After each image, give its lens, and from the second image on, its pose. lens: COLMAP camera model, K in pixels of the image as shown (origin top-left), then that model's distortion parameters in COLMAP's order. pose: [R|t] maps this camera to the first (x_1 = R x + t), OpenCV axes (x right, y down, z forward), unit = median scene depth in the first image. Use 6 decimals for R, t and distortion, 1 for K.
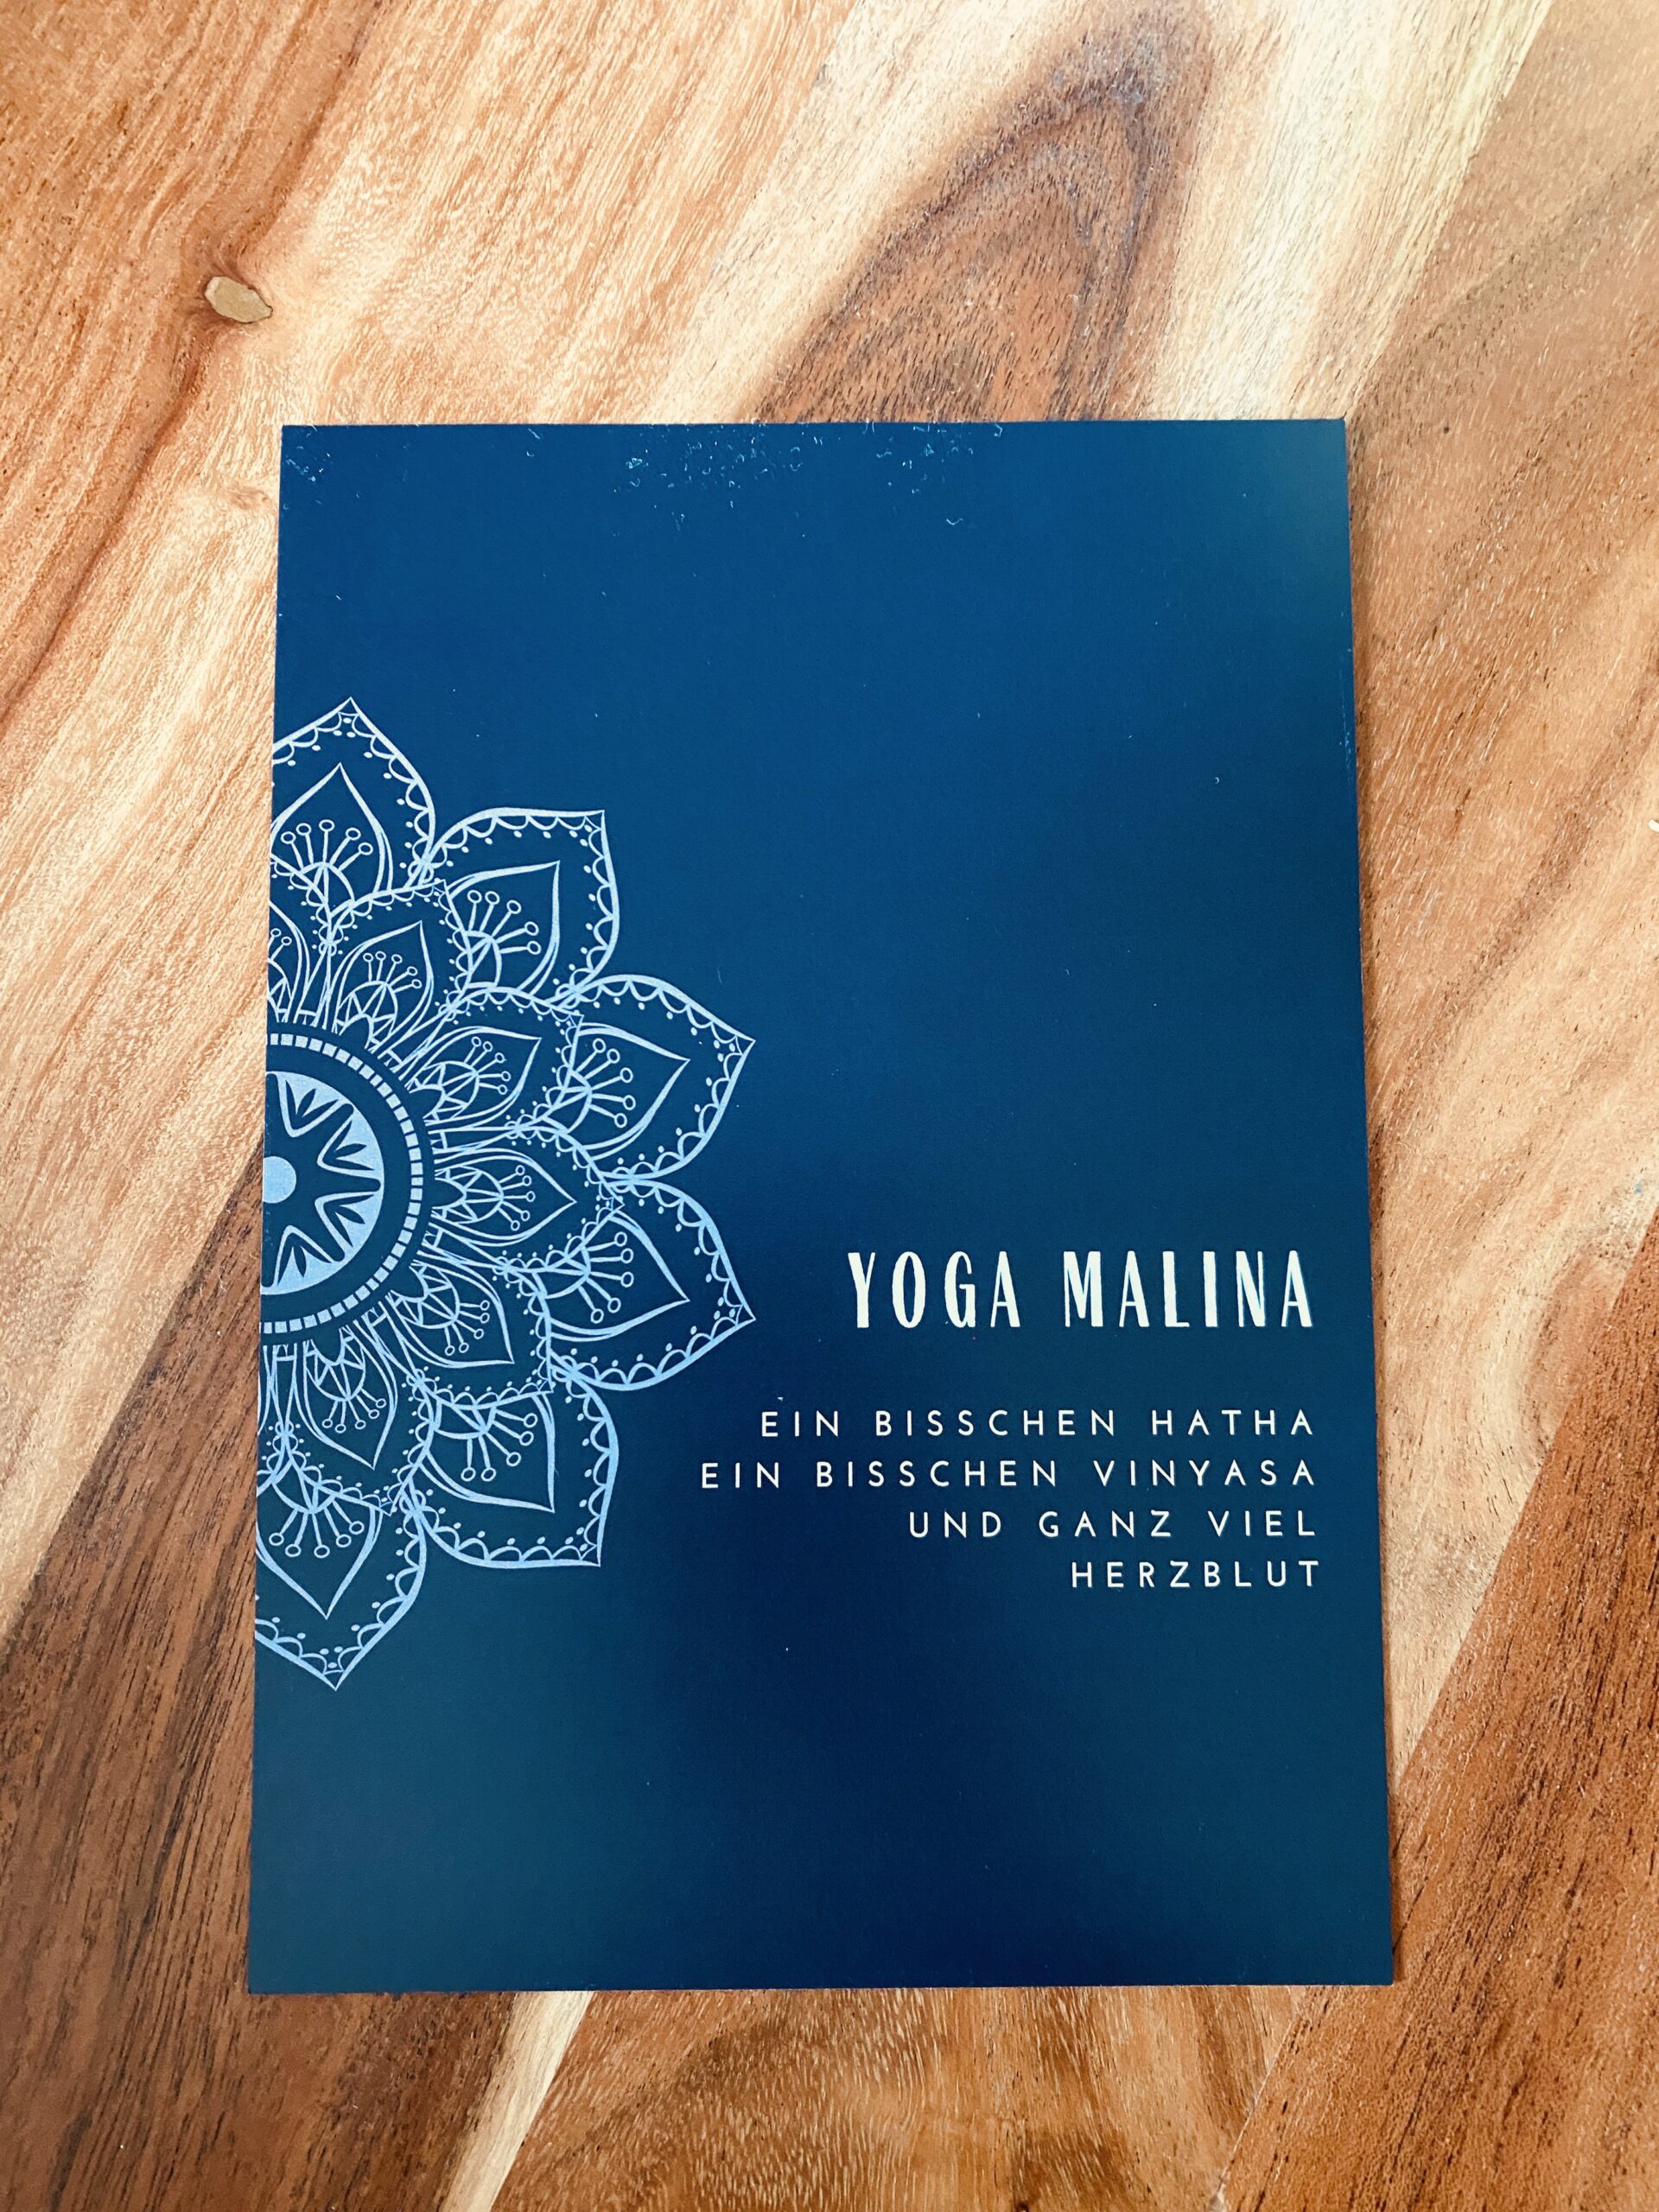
lens RADIAL K [[1675.8, 0, 829.7], [0, 1675.8, 1104.2], [0, 0, 1]] dist [0.000810, -0.000750]
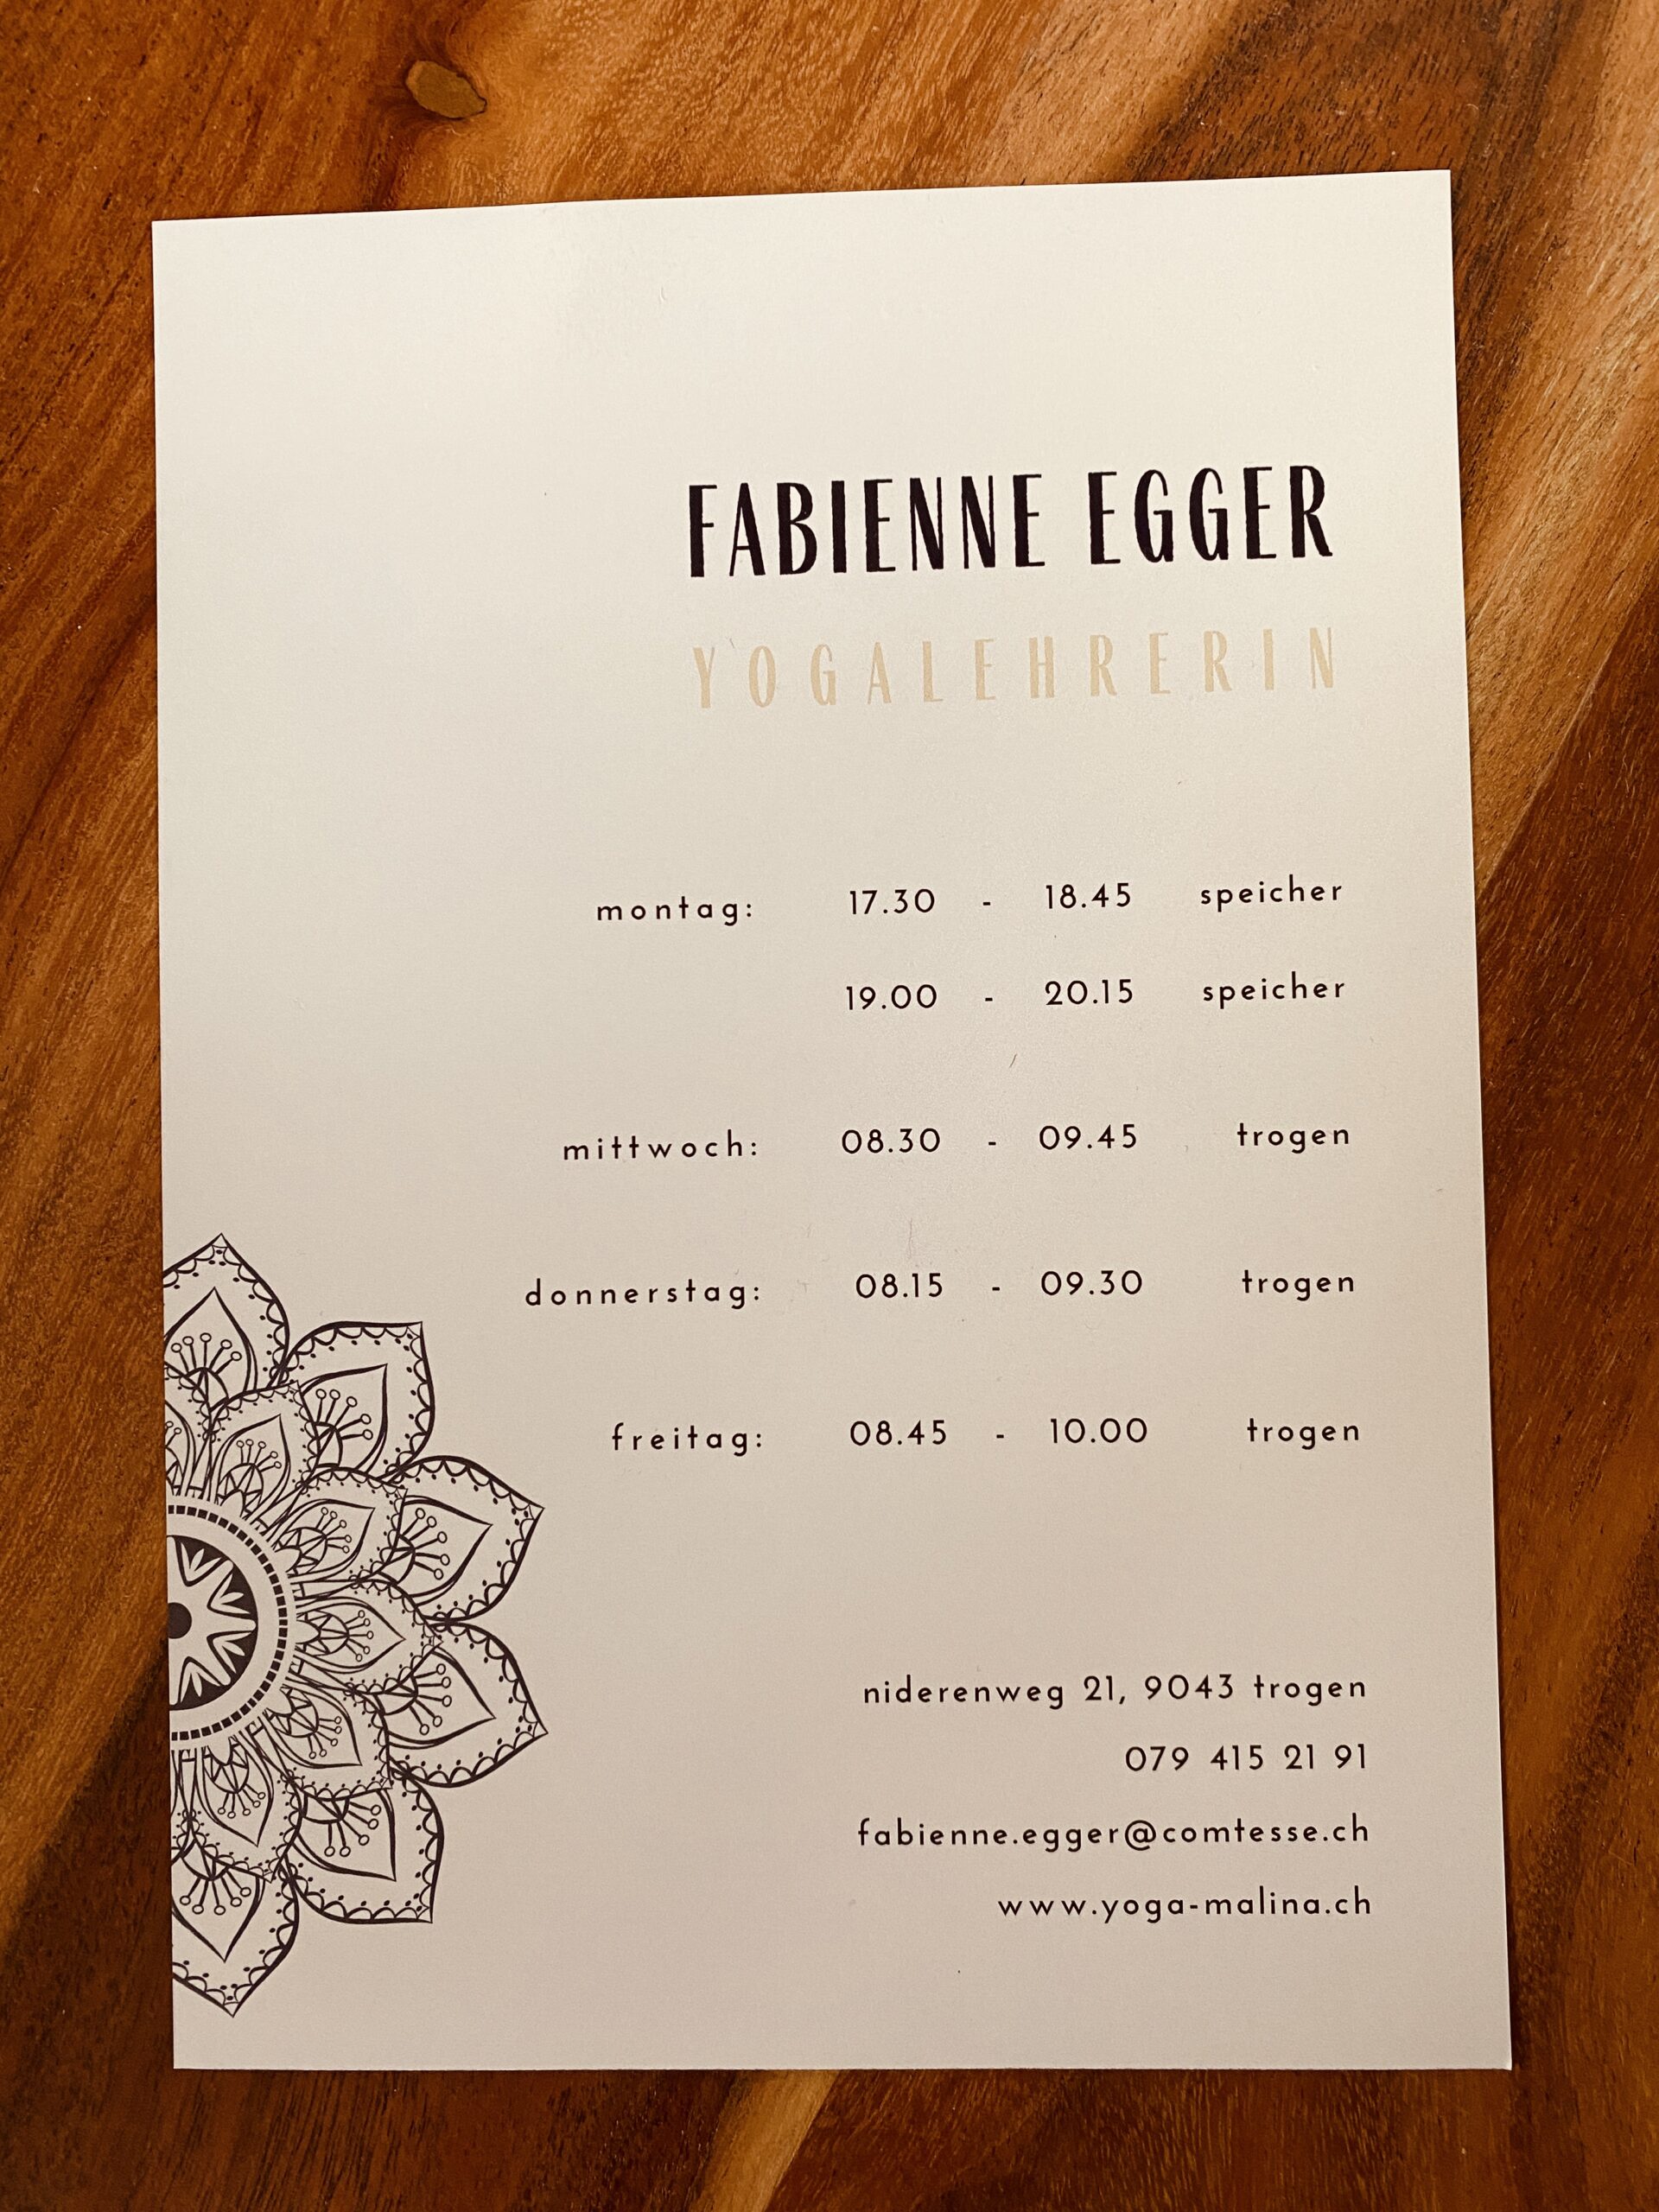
lens RADIAL K [[1675.8, 0, 828.3], [0, 1675.8, 1106.0], [0, 0, 1]] dist [0.000810, -0.000750]
pose [[0.985989, 0.036093, -0.162861, -0.013202], [-0.036918, 0.999316, -0.002040, 0.012098], [0.162676, 0.008024, 0.986647, 0.193068]]
